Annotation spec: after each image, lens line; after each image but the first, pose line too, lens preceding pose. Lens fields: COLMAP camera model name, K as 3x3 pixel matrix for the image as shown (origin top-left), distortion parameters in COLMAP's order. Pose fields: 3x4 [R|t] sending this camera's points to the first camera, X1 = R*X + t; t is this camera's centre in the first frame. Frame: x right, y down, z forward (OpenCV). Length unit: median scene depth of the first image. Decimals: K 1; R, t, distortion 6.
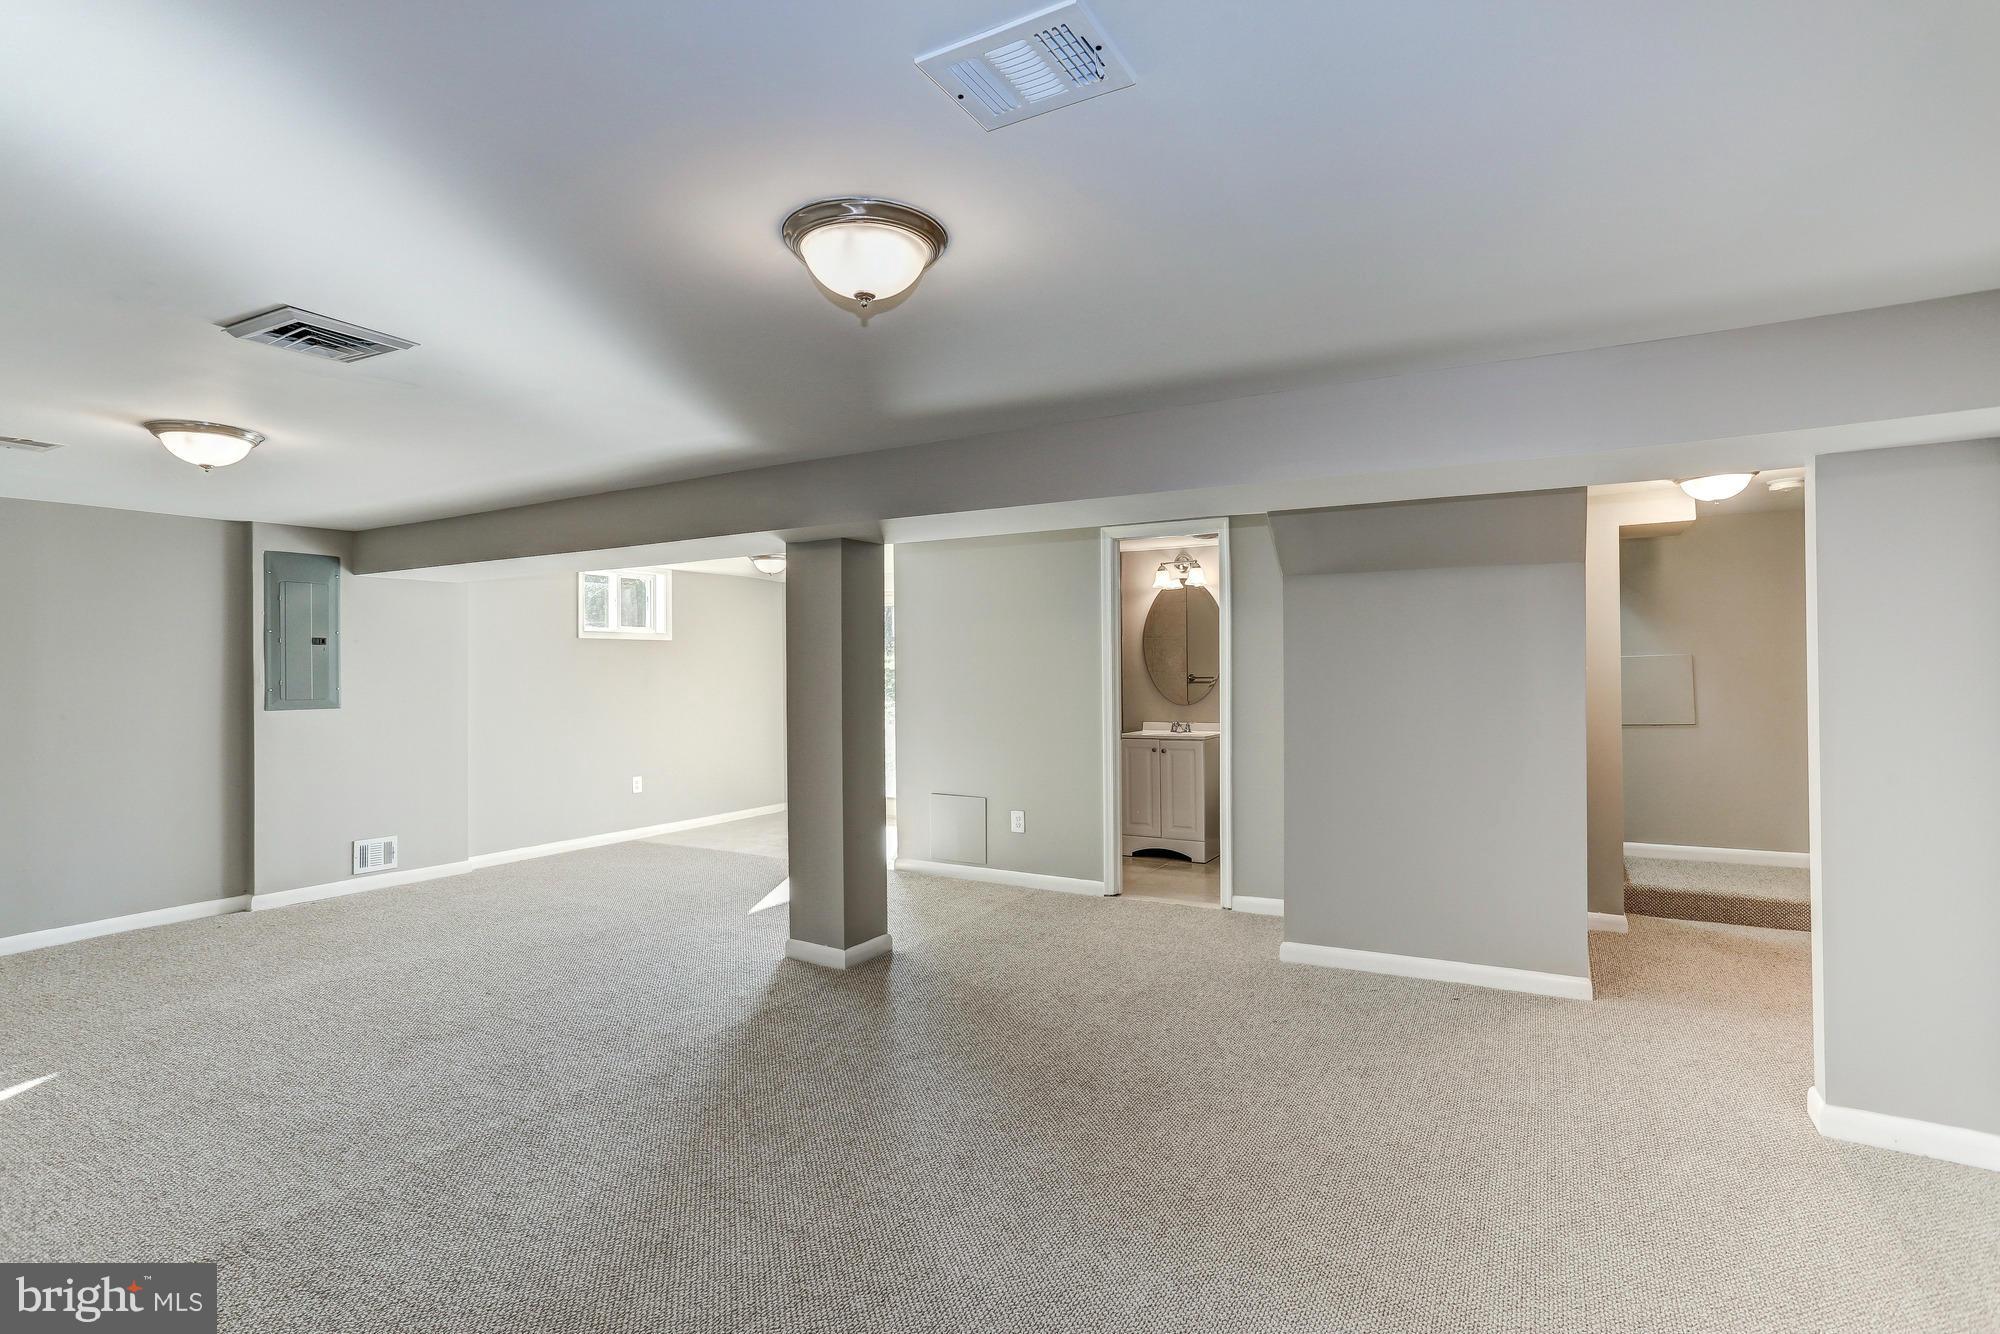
lens RADIAL K [[981.6, 0, 990.8], [0, 981.6, 658.2], [0, 0, 1]] dist [-0.063821, 0.040119]
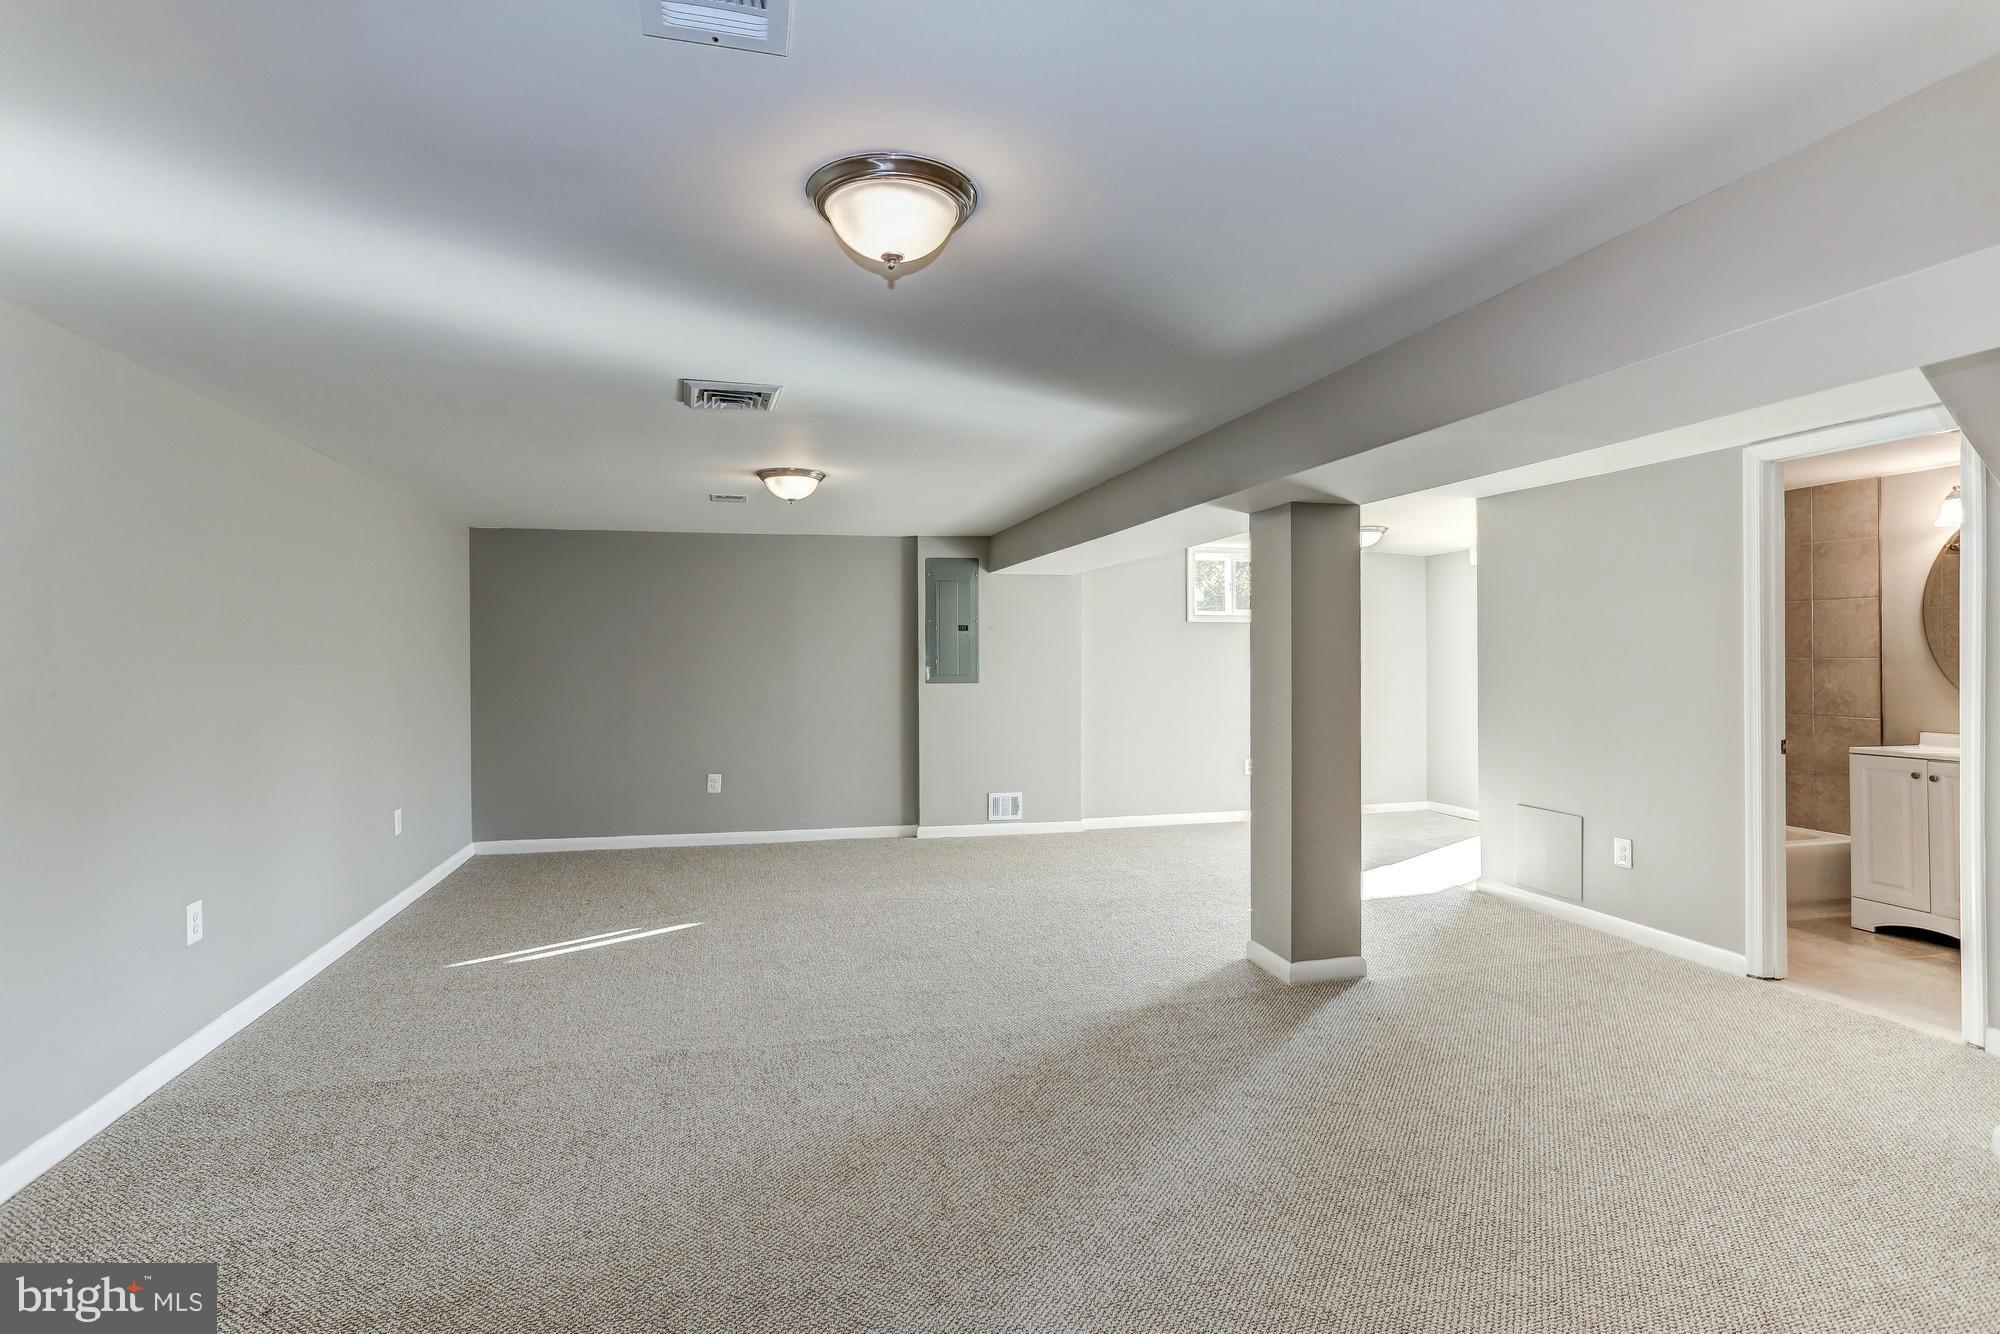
lens RADIAL K [[981.6, 0, 990.8], [0, 981.6, 658.2], [0, 0, 1]] dist [-0.063821, 0.040119]
pose [[0.699687, 0.004782, -0.714434, 0.241026], [0.005675, 0.999909, 0.012250, 0.005849], [0.714427, -0.012626, 0.699596, 0.151218]]
